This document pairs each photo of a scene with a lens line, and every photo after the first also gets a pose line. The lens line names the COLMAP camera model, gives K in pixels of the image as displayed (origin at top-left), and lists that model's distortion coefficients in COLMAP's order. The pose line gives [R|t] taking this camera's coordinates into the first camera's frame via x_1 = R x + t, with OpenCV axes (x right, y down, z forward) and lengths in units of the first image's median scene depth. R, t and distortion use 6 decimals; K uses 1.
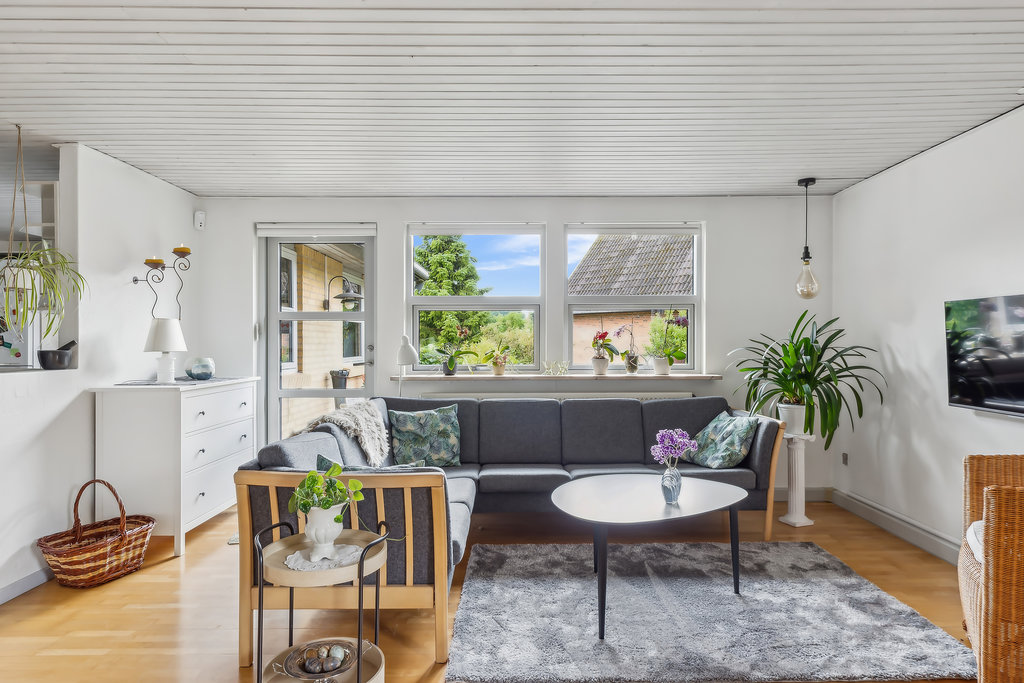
lens RADIAL K [[600.5, 0, 512.7], [0, 600.5, 342.0], [0, 0, 1]] dist [0.003570, 0.000631]
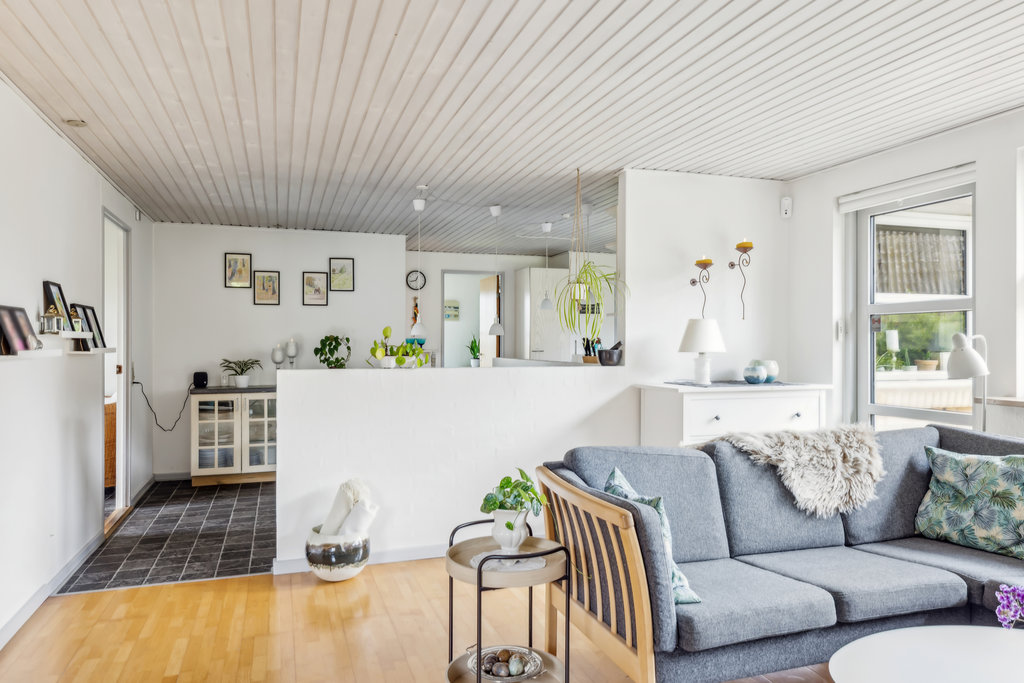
lens RADIAL K [[707.0, 0, 510.9], [0, 707.0, 341.0], [0, 0, 1]] dist [0.007477, 0.003325]
pose [[0.302578, -0.000519, -0.953125, 0.410831], [-0.002228, 0.999997, -0.001252, -0.000775], [0.953122, 0.002503, 0.302575, 0.329015]]
